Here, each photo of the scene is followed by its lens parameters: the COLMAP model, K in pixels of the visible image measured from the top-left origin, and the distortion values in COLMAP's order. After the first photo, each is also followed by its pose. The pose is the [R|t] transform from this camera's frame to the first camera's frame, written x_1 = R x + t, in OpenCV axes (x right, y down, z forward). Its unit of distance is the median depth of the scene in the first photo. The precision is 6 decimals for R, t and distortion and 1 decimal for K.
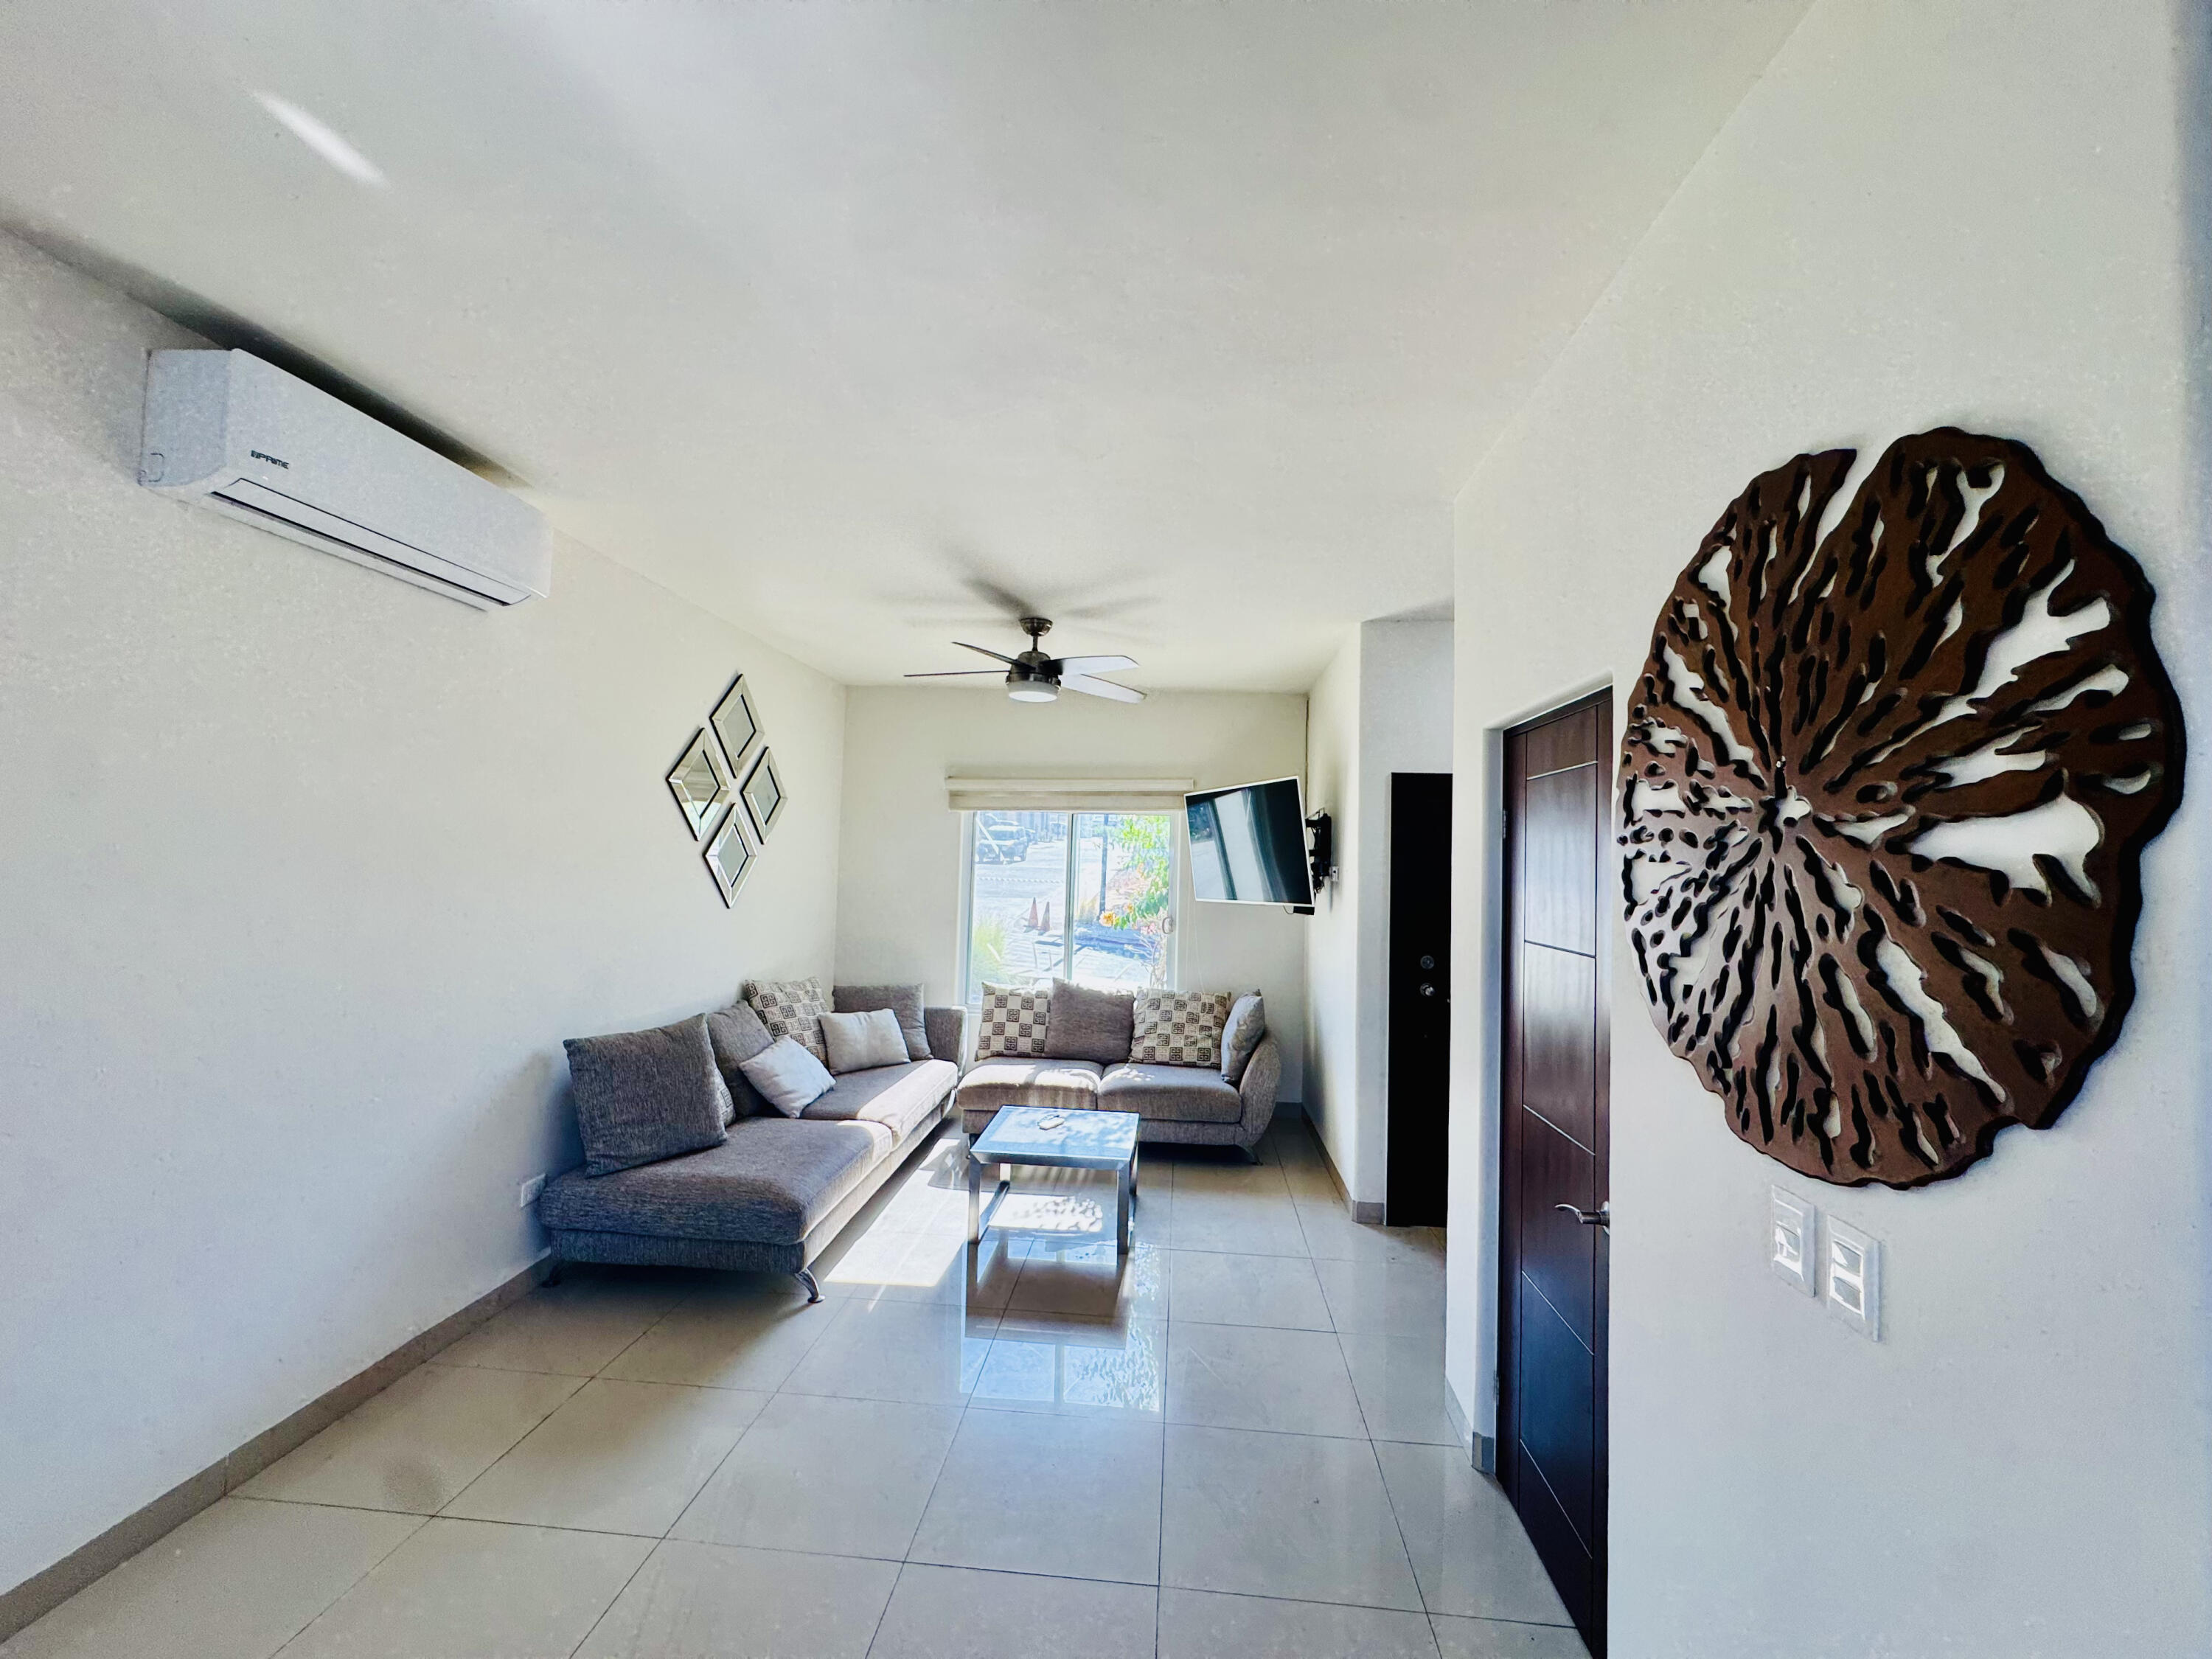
lens RADIAL K [[888.2, 0, 1102.0], [0, 888.2, 827.6], [0, 0, 1]] dist [-0.000408, 0.000144]
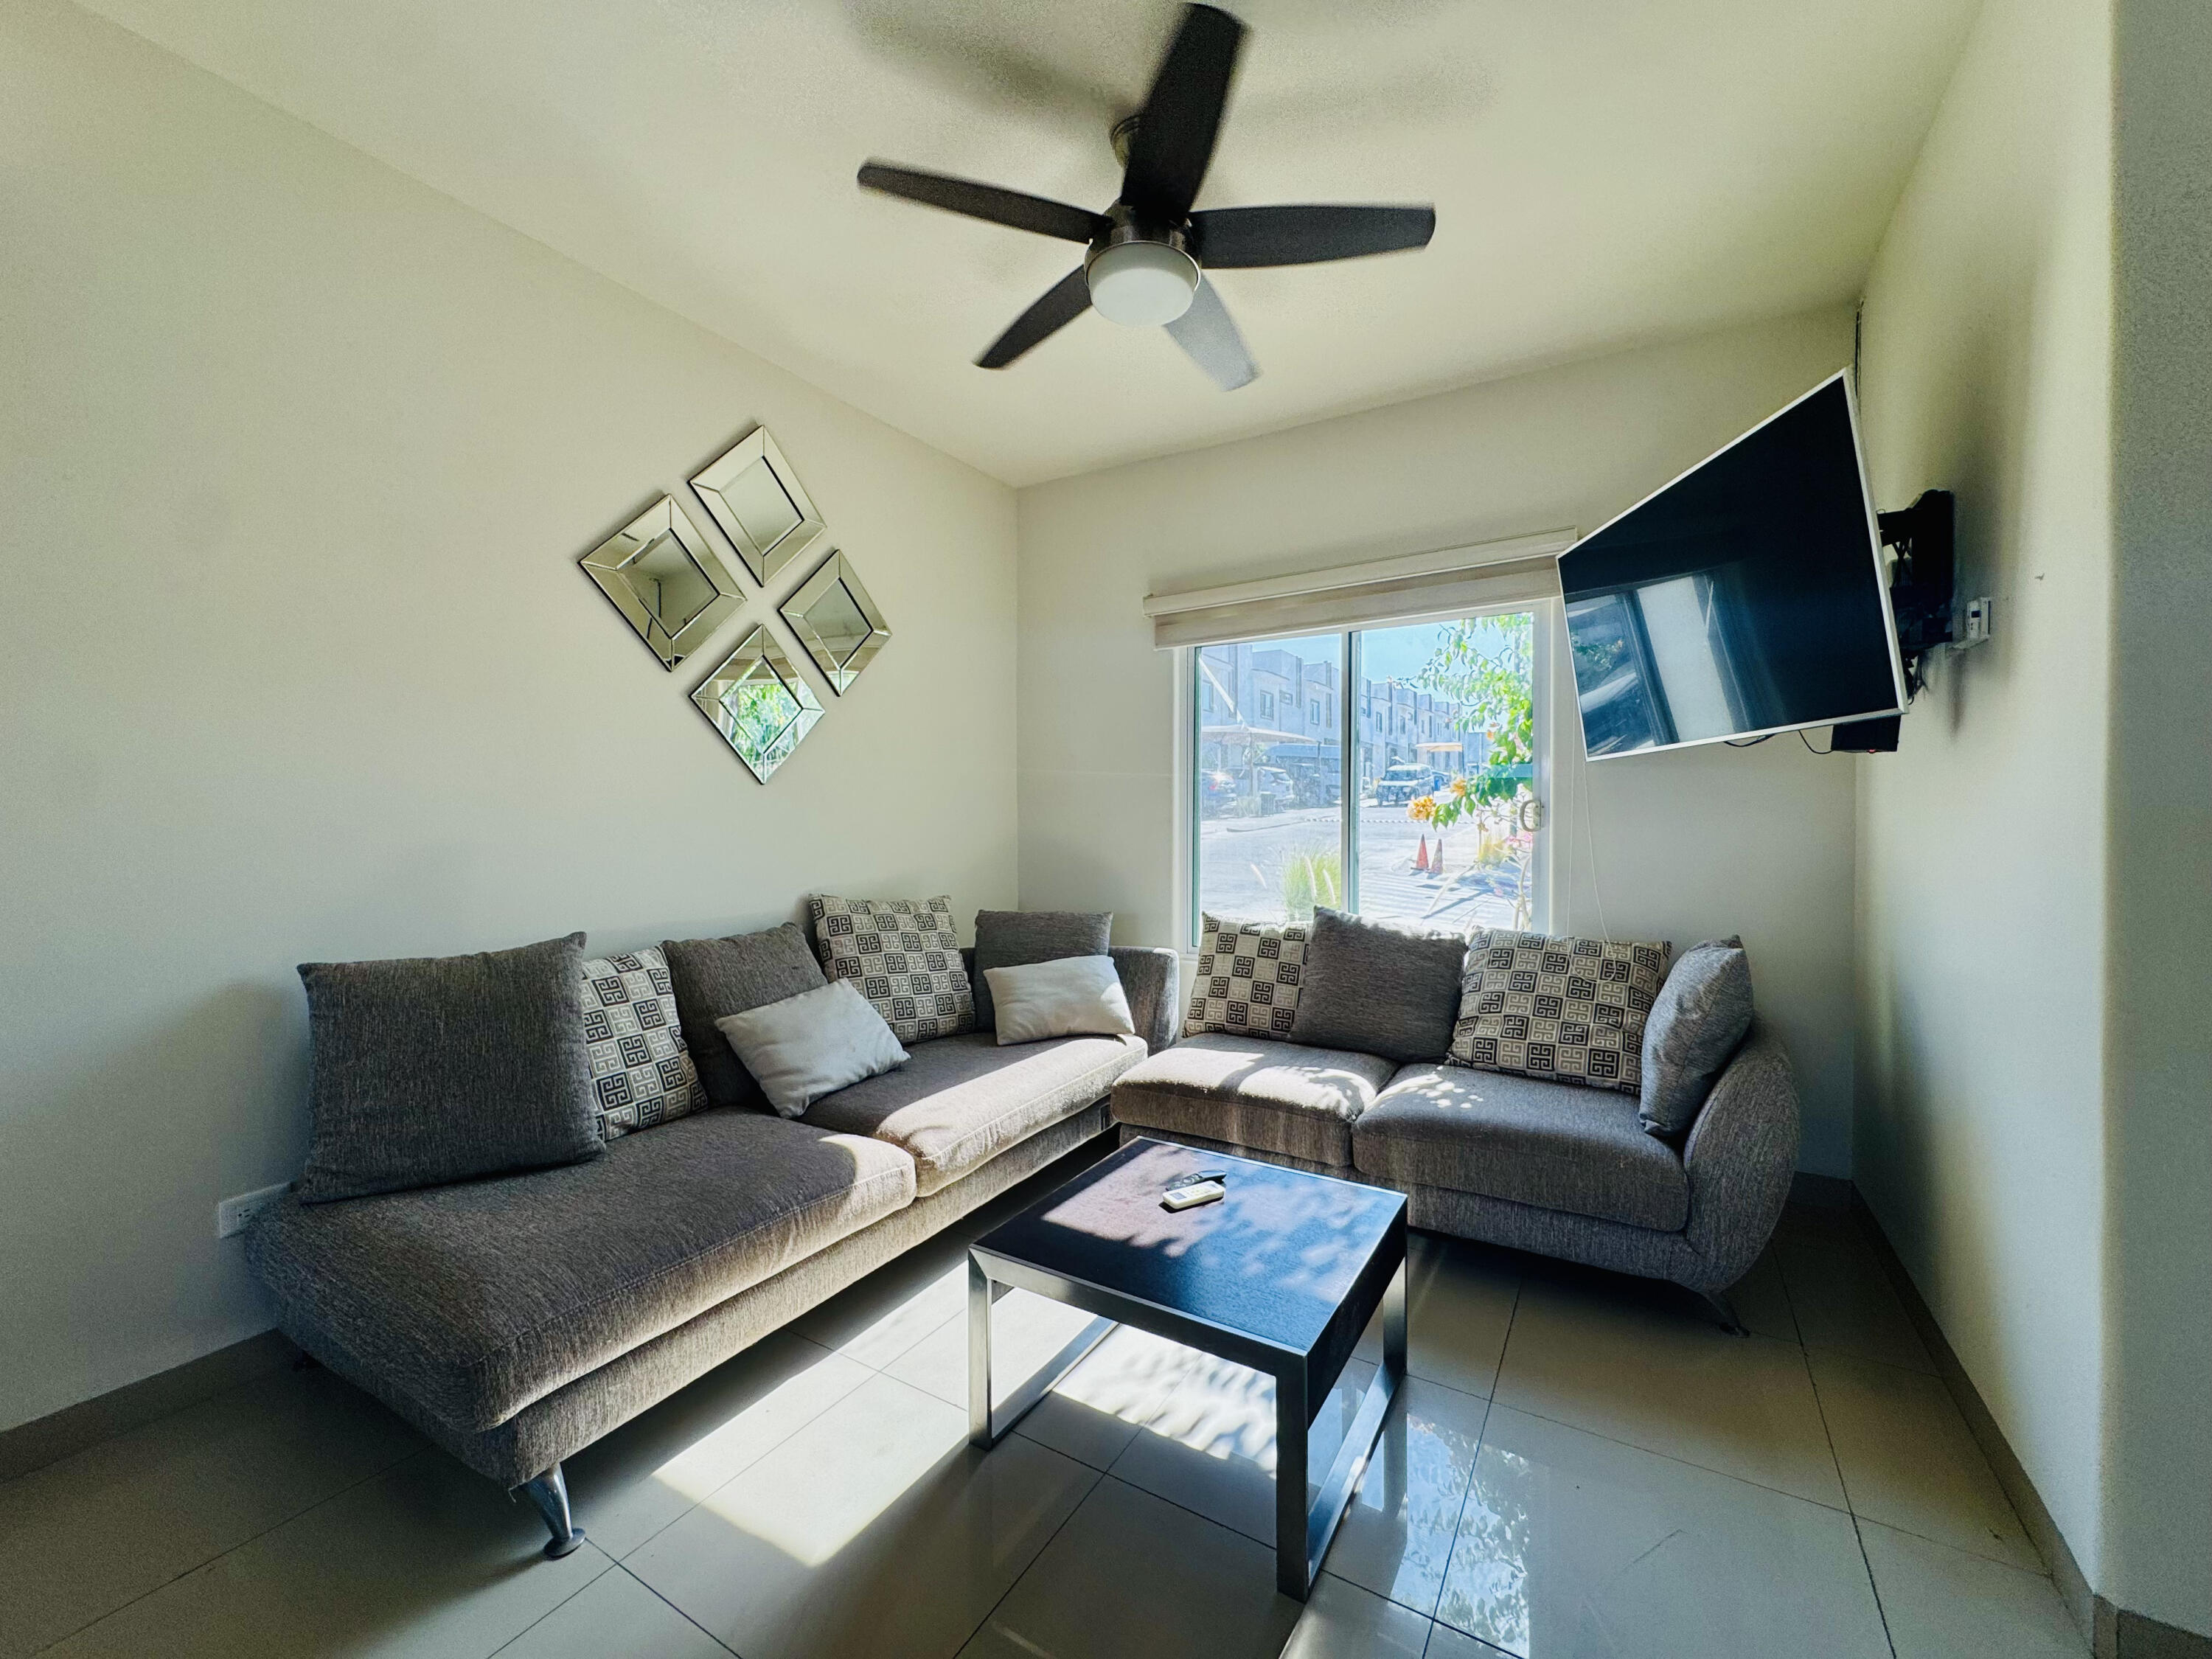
lens RADIAL K [[883.0, 0, 1109.1], [0, 883.0, 831.9], [0, 0, 1]] dist [0.000322, 0.000078]
pose [[0.897989, -0.019666, -0.439578, 0.086537], [0.043902, 0.998020, 0.045034, 0.093812], [0.437822, -0.059738, 0.897075, 0.449530]]
